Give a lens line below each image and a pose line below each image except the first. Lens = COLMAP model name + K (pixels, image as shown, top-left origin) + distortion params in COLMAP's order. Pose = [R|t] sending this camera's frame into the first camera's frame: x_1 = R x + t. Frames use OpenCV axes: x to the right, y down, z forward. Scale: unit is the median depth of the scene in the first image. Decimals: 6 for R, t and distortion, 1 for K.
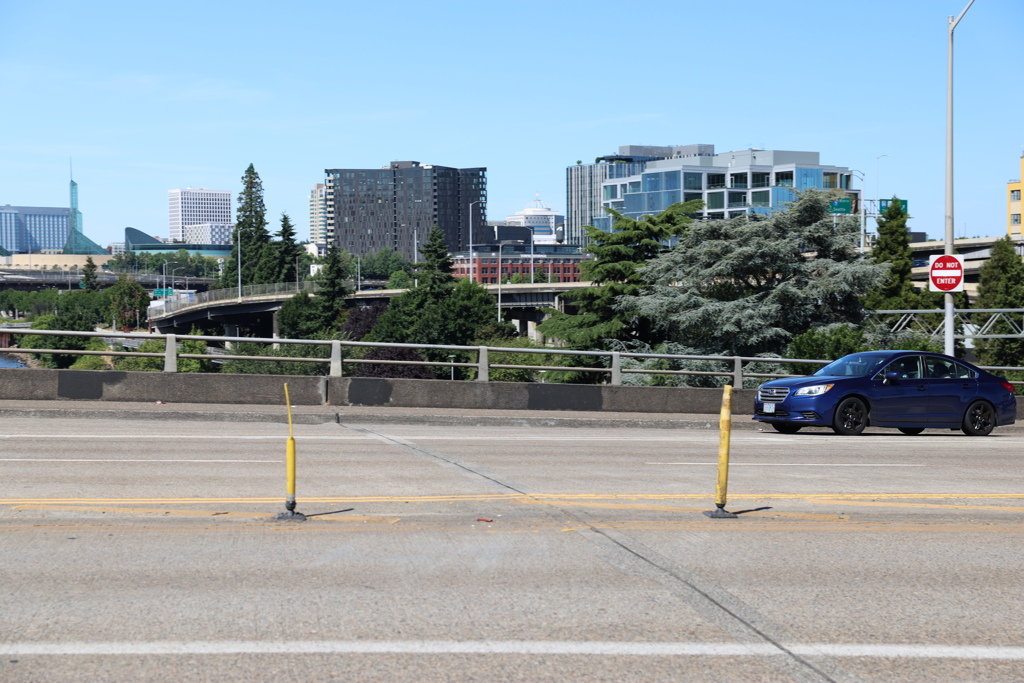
lens RADIAL K [[1676.0, 0, 528.5], [0, 1676.0, 329.6], [0, 0, 1]] dist [0.106601, 0.000000]
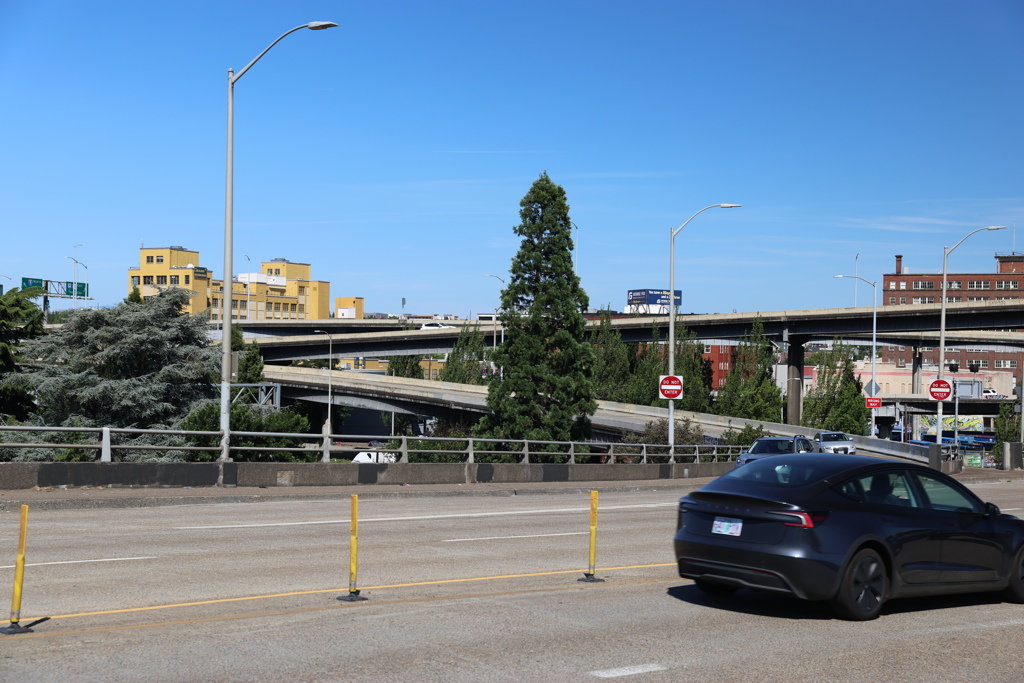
lens RADIAL K [[1520.5, 0, 506.6], [0, 1520.5, 335.6], [0, 0, 1]] dist [0.172583, 0.000000]
pose [[0.798221, 0.027593, 0.601732, -0.146890], [-0.008788, 0.999377, -0.034170, -0.006248], [-0.602301, 0.021987, 0.797966, -0.011129]]
